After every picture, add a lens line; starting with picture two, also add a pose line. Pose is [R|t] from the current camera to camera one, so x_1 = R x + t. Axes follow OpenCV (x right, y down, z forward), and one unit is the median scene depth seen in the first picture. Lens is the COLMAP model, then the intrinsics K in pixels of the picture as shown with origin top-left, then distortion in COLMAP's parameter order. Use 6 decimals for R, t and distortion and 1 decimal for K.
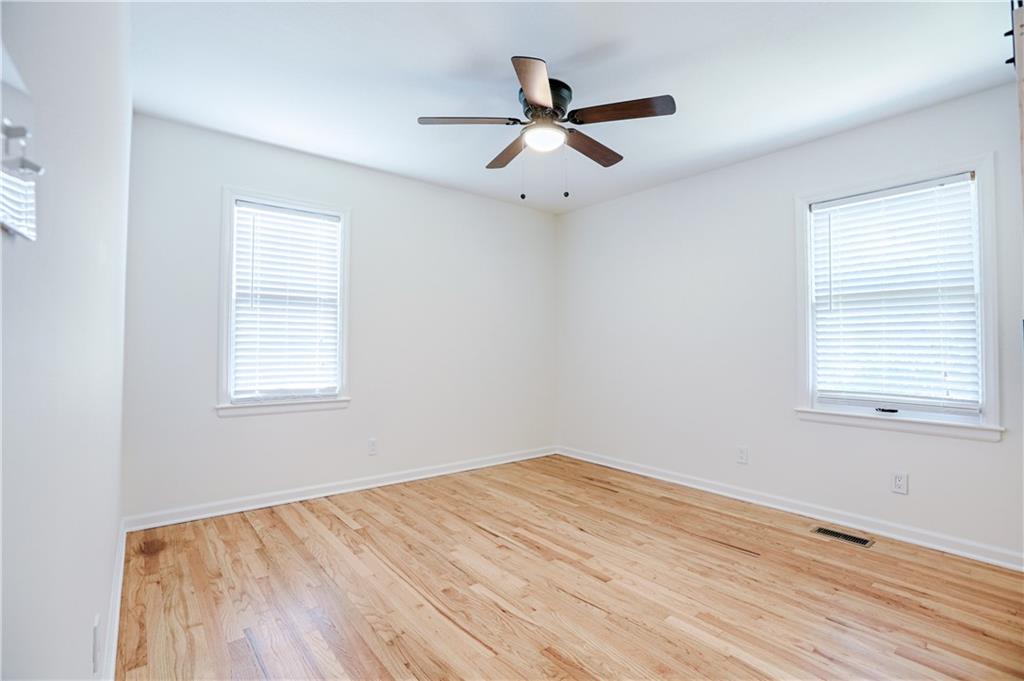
lens RADIAL K [[483.7, 0, 505.8], [0, 483.7, 336.5], [0, 0, 1]] dist [-0.001270, 0.000103]
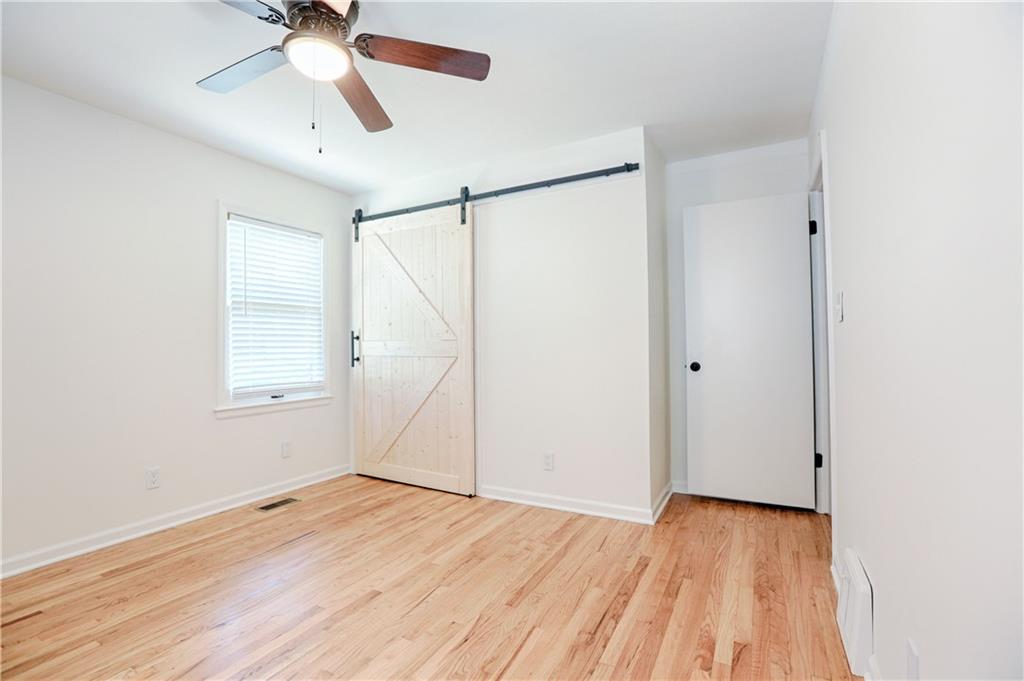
lens RADIAL K [[483.7, 0, 505.8], [0, 483.7, 336.5], [0, 0, 1]] dist [-0.001270, 0.000103]
pose [[-0.386942, 0.017546, 0.921937, -0.697705], [-0.010372, 0.999673, -0.023378, 0.018439], [-0.922046, -0.018608, -0.386633, 1.030453]]
